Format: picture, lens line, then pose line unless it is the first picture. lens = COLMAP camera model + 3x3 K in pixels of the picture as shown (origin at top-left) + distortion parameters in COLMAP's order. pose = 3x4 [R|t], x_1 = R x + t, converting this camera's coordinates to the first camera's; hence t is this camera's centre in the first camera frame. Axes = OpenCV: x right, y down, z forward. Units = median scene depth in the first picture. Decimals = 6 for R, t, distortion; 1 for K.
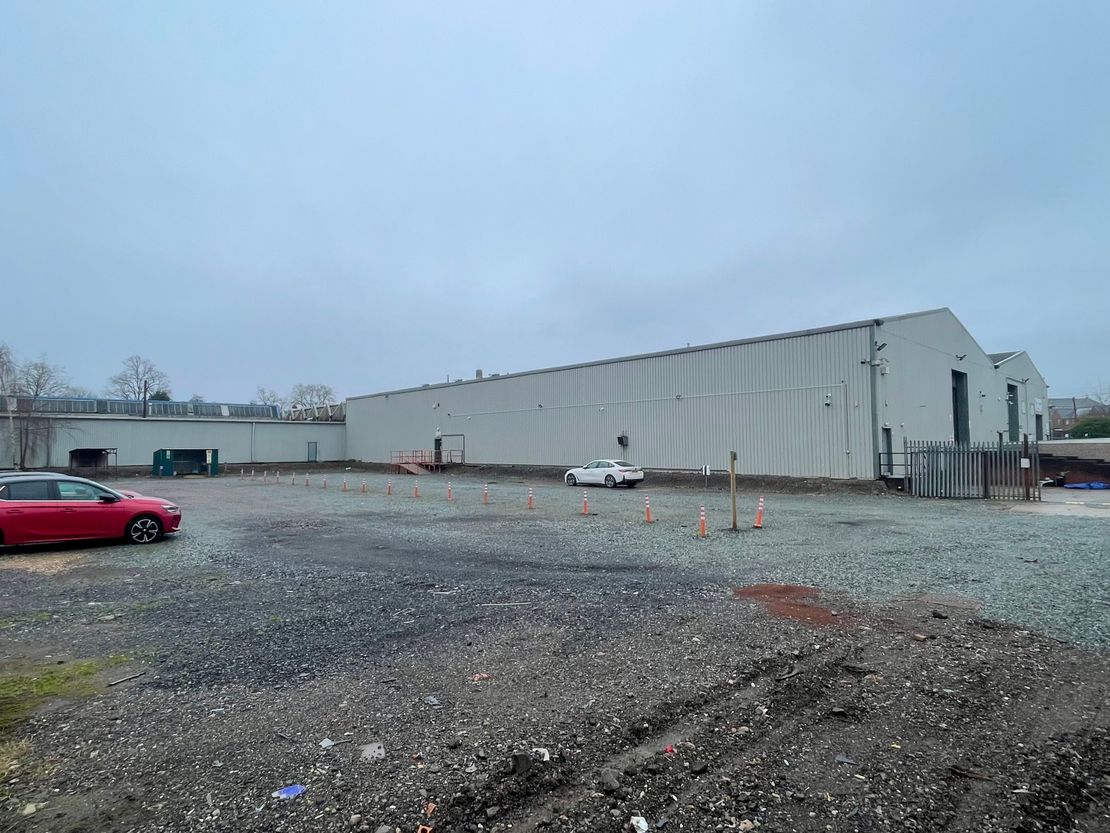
lens RADIAL K [[599.3, 0, 554.8], [0, 599.3, 420.0], [0, 0, 1]] dist [0.001457, -0.000191]
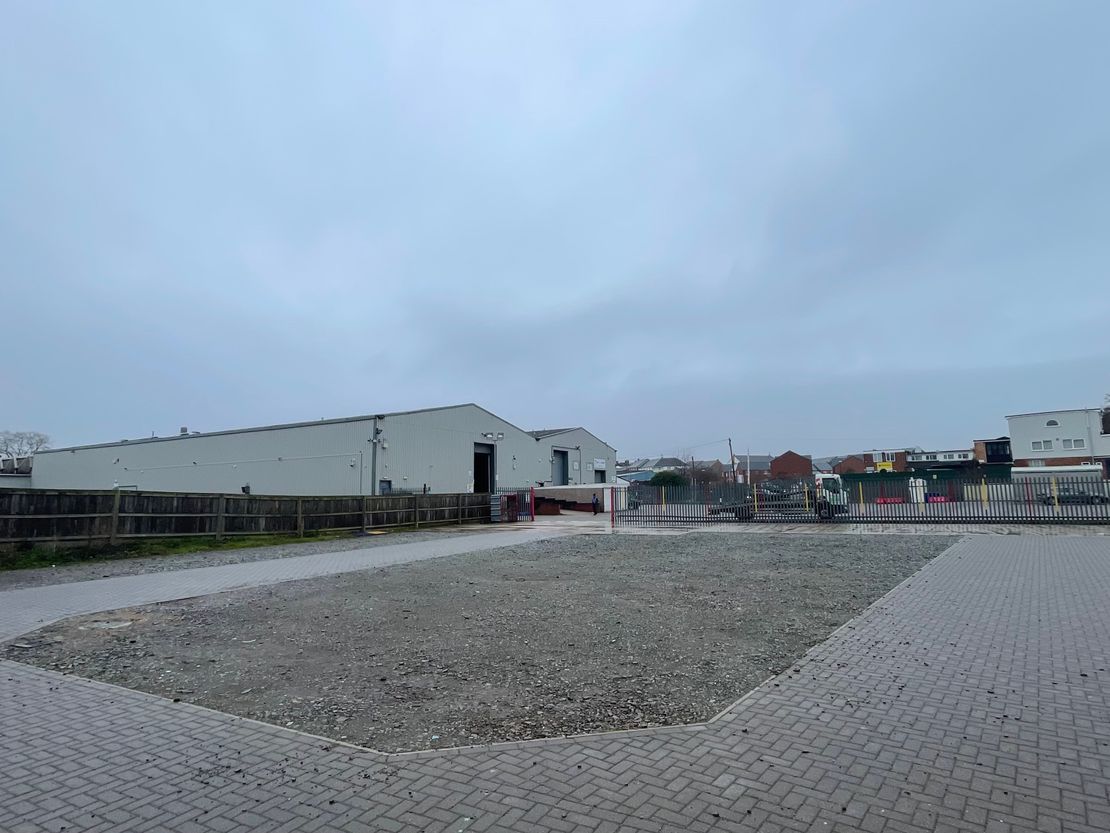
lens RADIAL K [[599.3, 0, 555.0], [0, 599.3, 416.7], [0, 0, 1]] dist [0.001457, -0.000191]
pose [[0.950380, 0.031469, 0.309495, 0.197651], [-0.003782, 0.995966, -0.089655, -0.006440], [-0.311068, 0.084035, 0.946665, -0.292594]]
